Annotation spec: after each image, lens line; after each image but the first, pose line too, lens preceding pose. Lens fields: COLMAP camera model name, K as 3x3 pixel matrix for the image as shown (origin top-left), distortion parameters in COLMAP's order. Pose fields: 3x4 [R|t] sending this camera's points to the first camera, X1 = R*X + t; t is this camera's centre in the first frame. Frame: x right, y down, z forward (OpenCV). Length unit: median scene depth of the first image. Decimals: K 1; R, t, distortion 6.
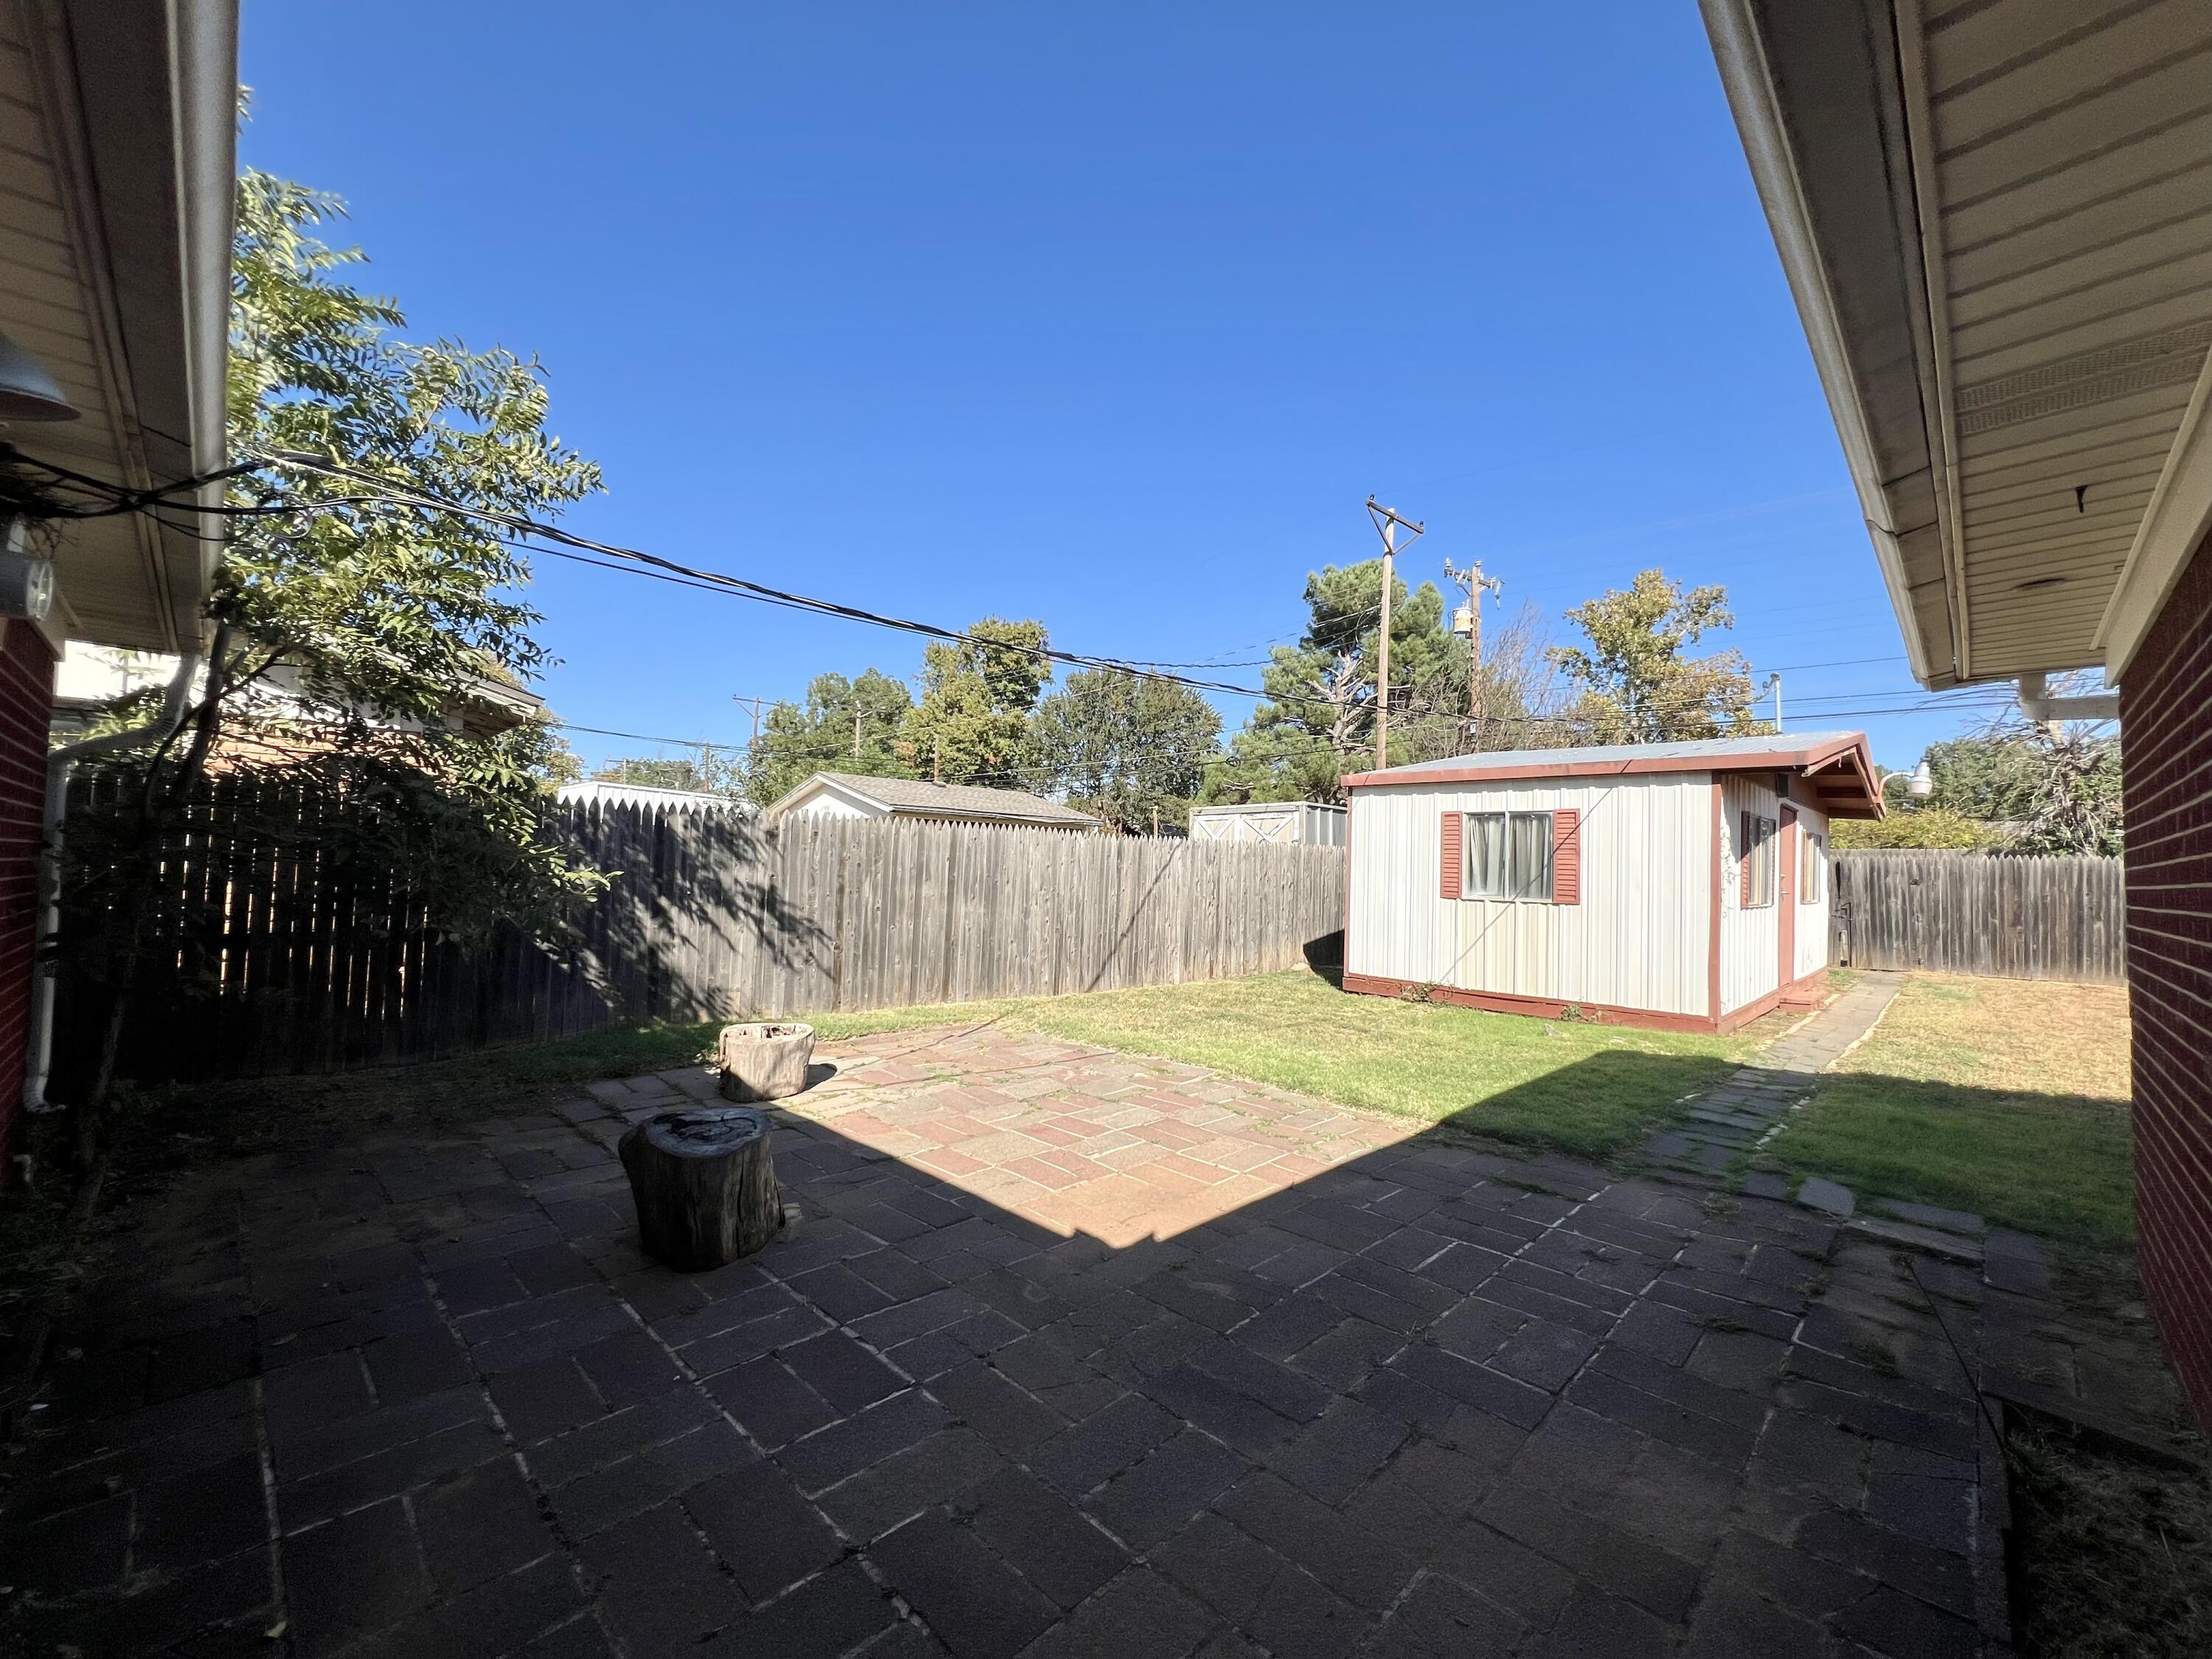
lens RADIAL K [[882.8, 0, 1098.5], [0, 882.8, 838.3], [0, 0, 1]] dist [-0.000372, 0.000501]
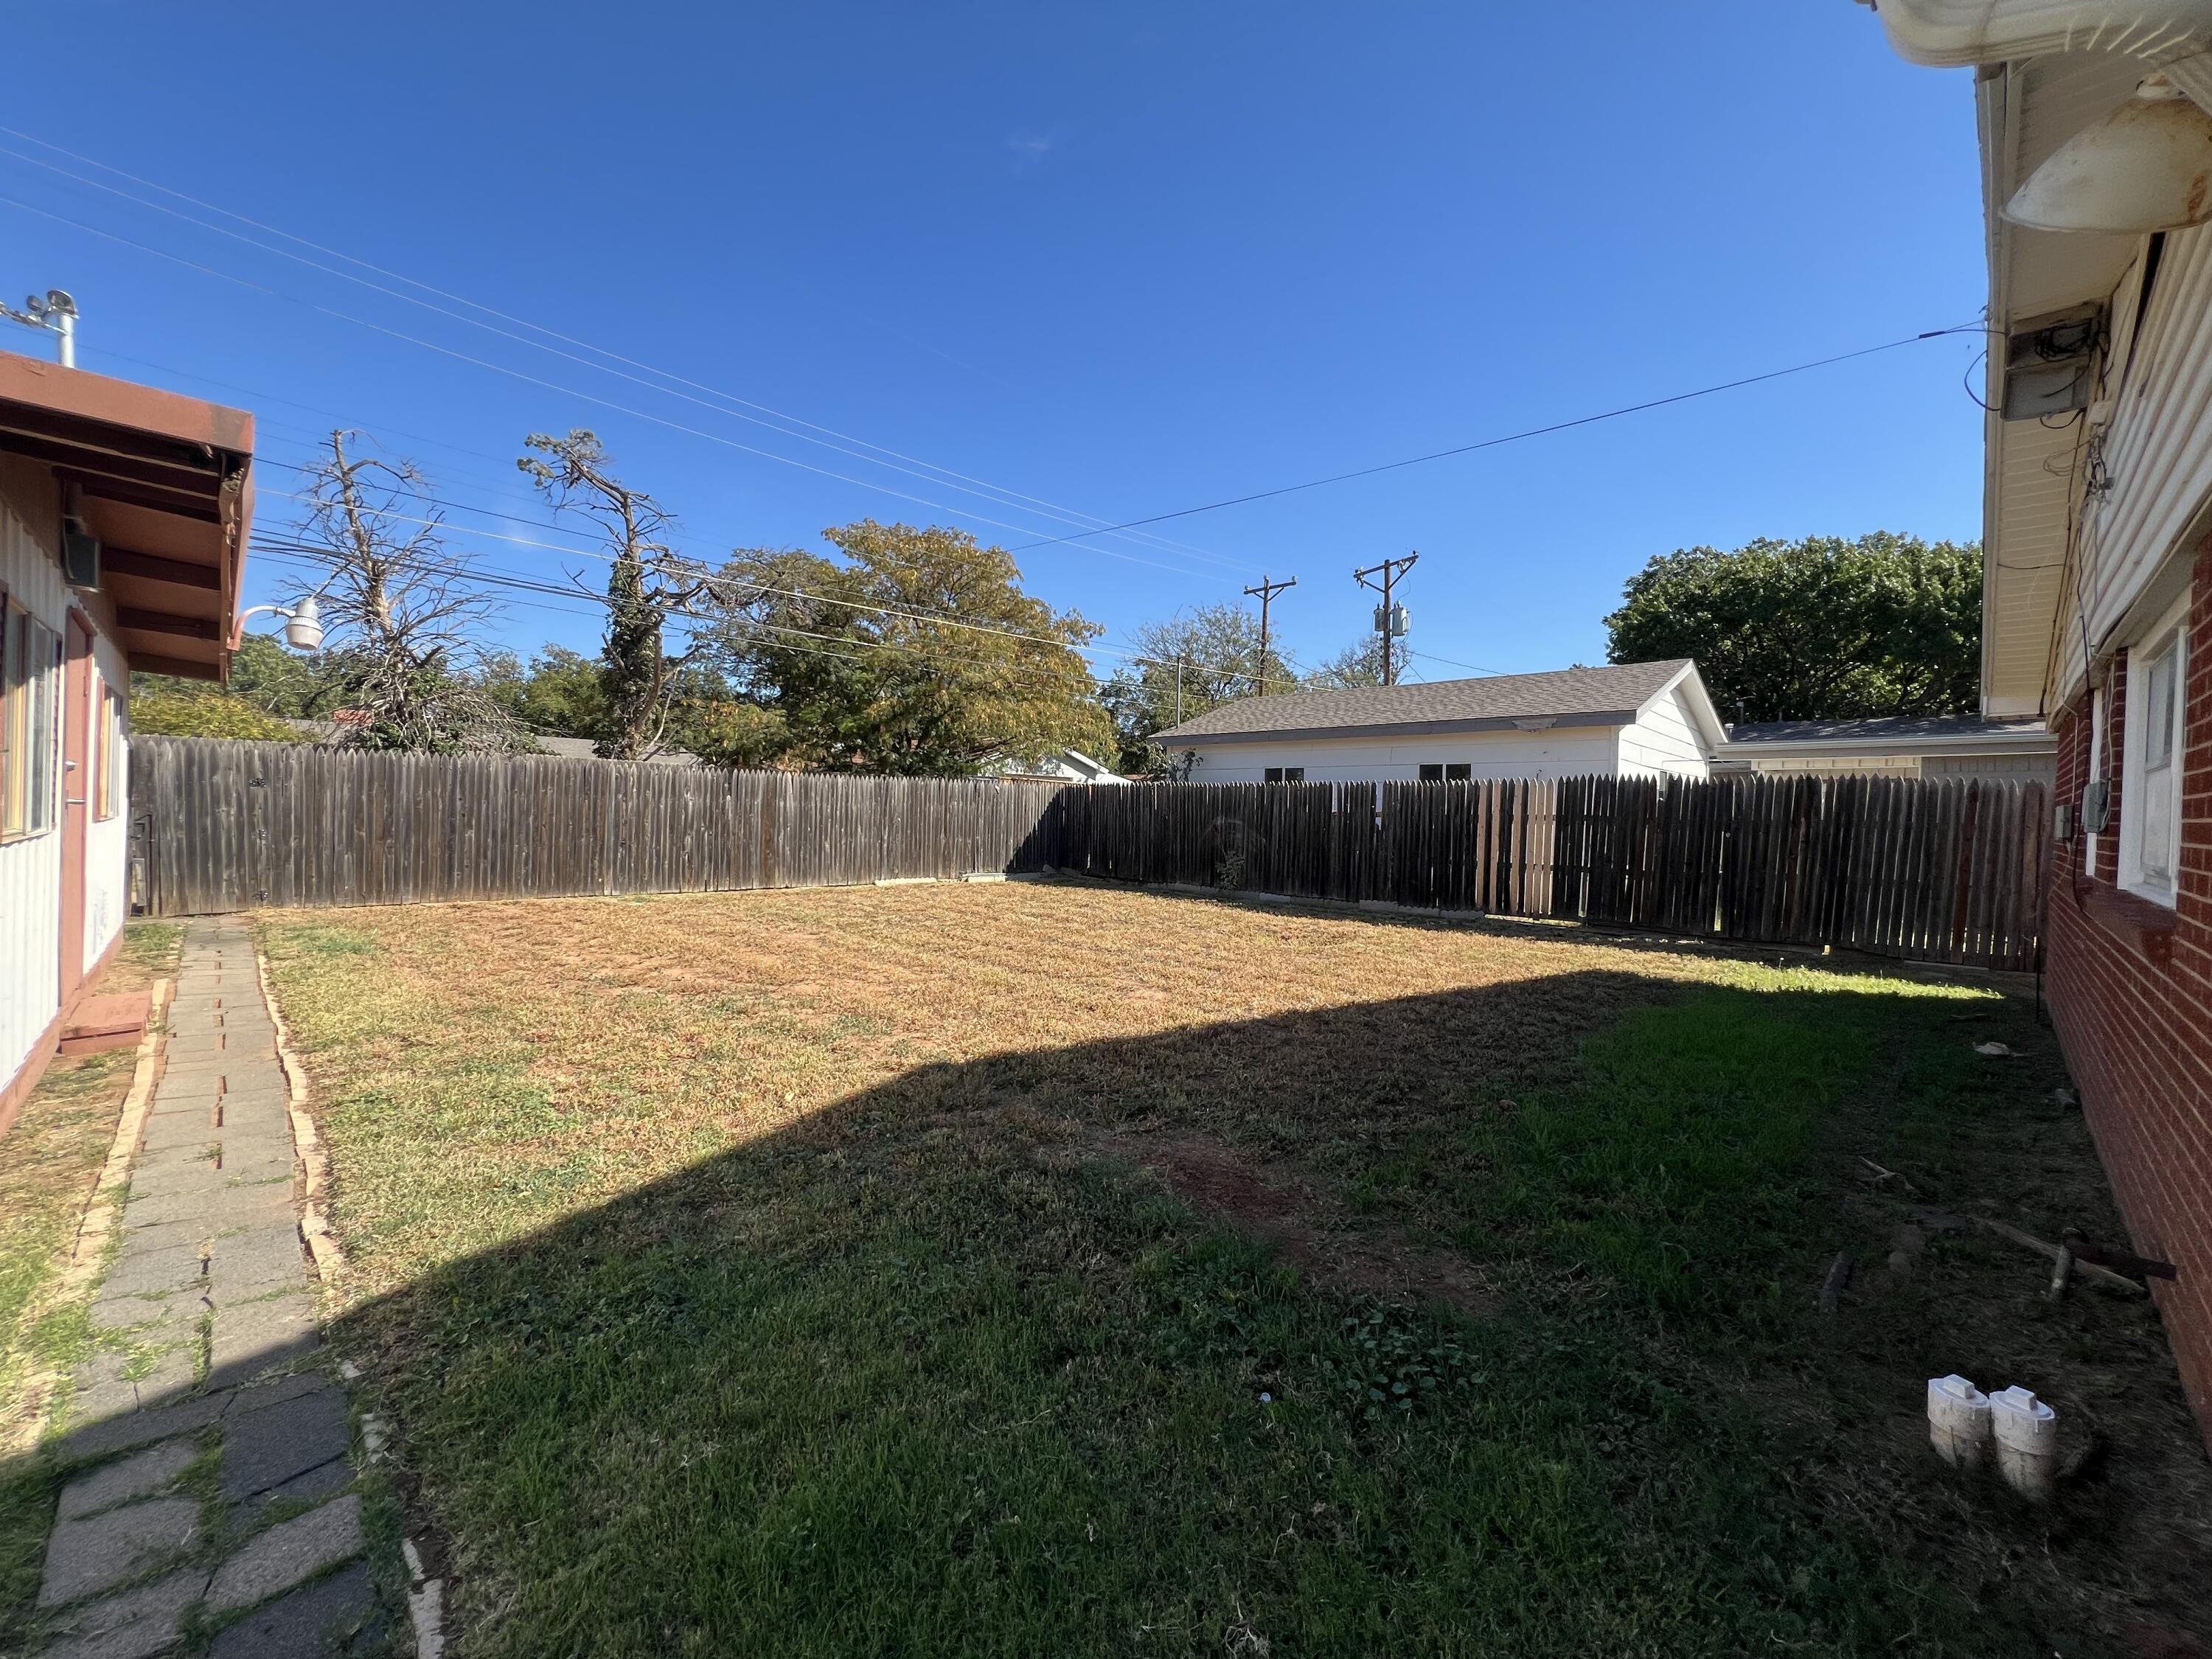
lens RADIAL K [[882.8, 0, 1098.0], [0, 882.8, 827.9], [0, 0, 1]] dist [-0.000372, 0.000501]
pose [[-0.001563, -0.038051, 0.999275, 0.237670], [-0.059551, 0.997506, 0.037891, 0.020580], [-0.998224, -0.059449, -0.003825, 0.353158]]
